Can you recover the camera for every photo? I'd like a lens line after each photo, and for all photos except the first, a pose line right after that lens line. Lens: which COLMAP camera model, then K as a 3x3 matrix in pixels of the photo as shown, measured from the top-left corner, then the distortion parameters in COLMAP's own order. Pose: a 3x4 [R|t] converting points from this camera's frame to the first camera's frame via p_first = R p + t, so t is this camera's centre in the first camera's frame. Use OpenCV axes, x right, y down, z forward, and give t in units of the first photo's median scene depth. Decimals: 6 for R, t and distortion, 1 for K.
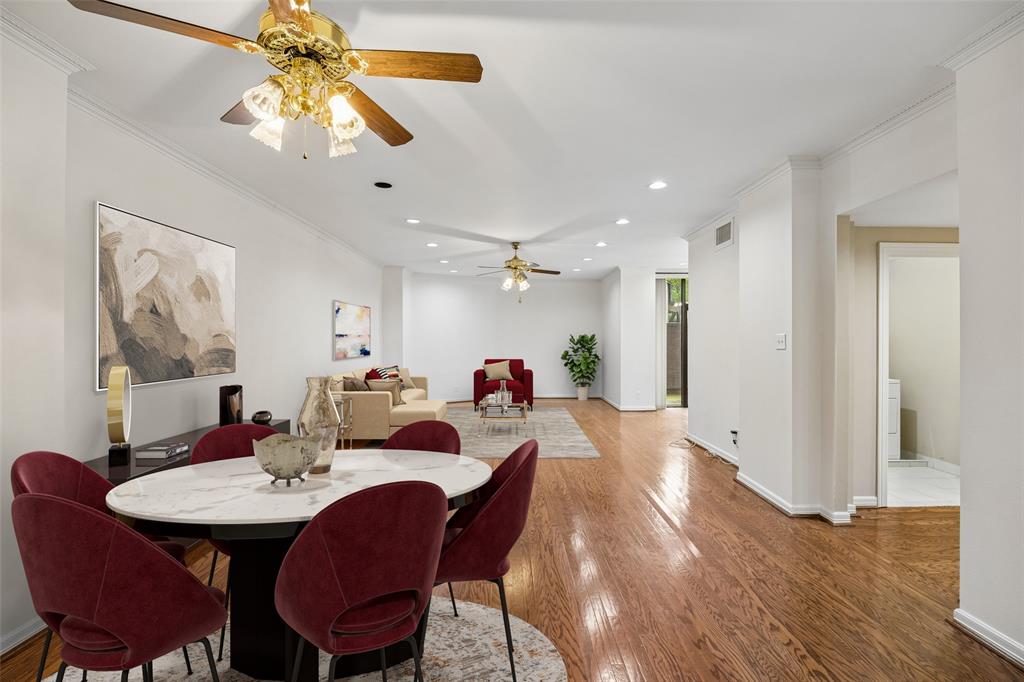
lens RADIAL K [[446.9, 0, 520.5], [0, 446.9, 335.2], [0, 0, 1]] dist [-0.002042, -0.000034]
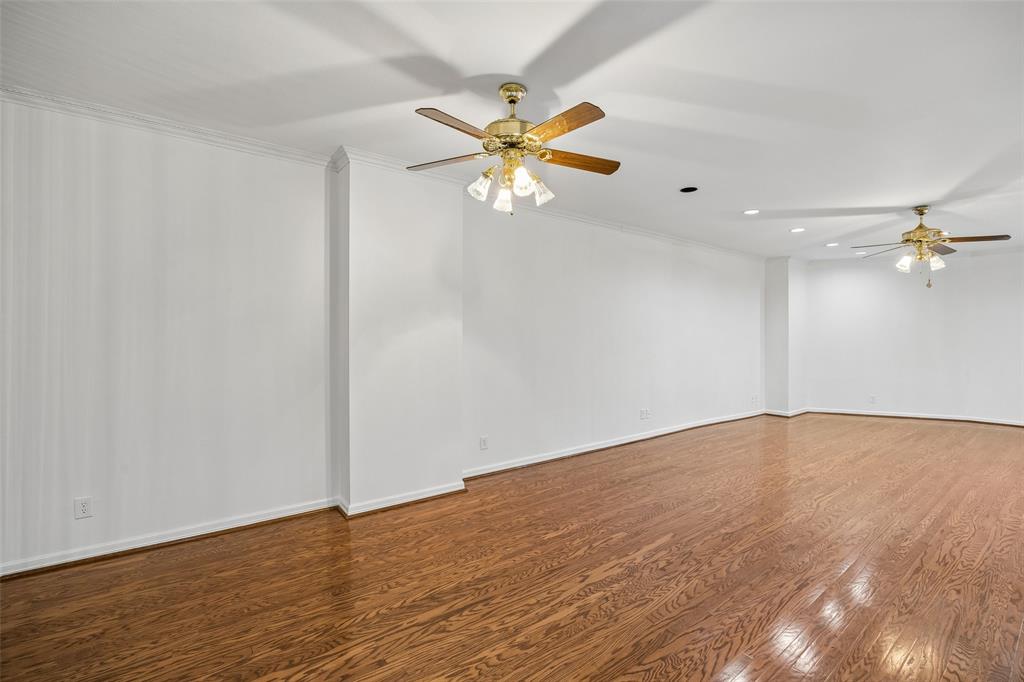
lens RADIAL K [[446.9, 0, 520.5], [0, 446.9, 335.2], [0, 0, 1]] dist [-0.002042, -0.000034]
pose [[0.616644, -0.001365, -0.787241, 0.163076], [0.005938, 0.999978, 0.002918, -0.000250], [0.787220, -0.006474, 0.616639, 0.024133]]
